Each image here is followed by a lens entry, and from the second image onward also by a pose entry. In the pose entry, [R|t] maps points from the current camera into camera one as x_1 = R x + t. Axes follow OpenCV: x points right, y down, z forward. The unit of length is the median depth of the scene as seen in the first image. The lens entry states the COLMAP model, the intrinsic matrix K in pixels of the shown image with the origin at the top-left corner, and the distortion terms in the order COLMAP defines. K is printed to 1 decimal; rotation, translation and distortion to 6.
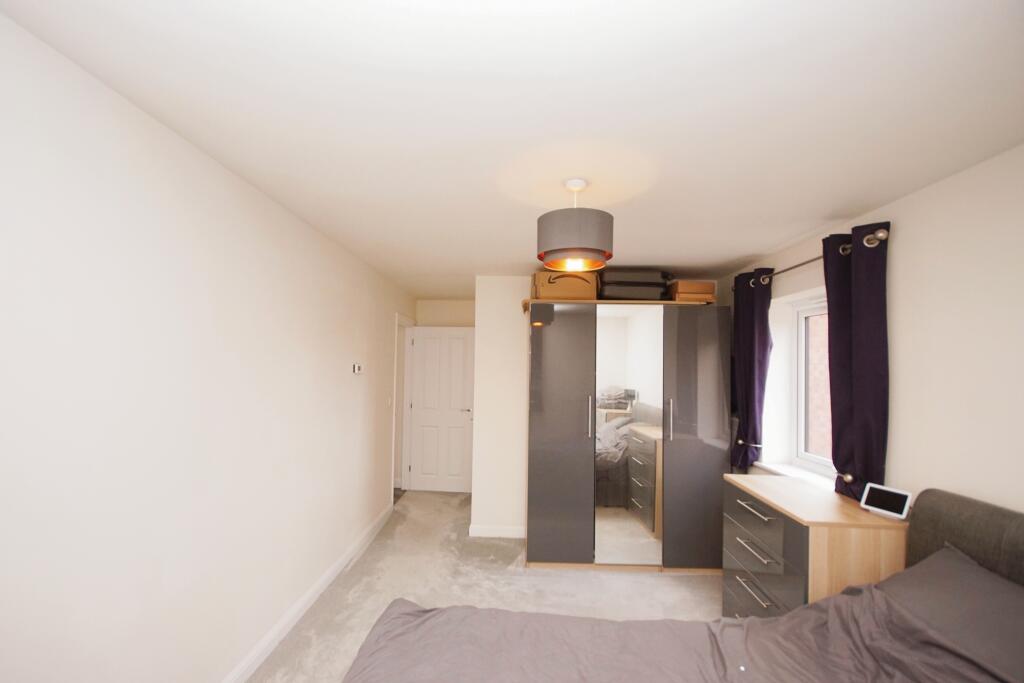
lens RADIAL K [[465.8, 0, 511.3], [0, 465.8, 357.0], [0, 0, 1]] dist [0.018236, -0.001744]
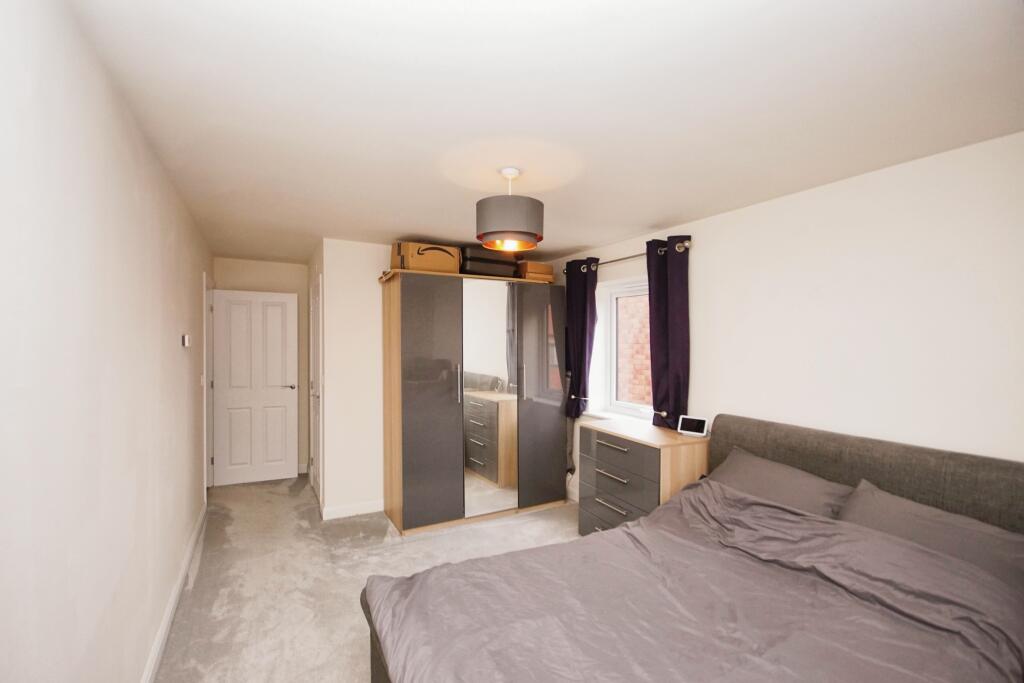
lens RADIAL K [[465.8, 0, 521.8], [0, 465.8, 340.7], [0, 0, 1]] dist [0.018236, -0.001744]
pose [[0.861117, -0.010045, 0.508308, -0.265563], [-0.004576, 0.999611, 0.027506, -0.000102], [-0.508386, -0.026012, 0.860736, 0.011245]]
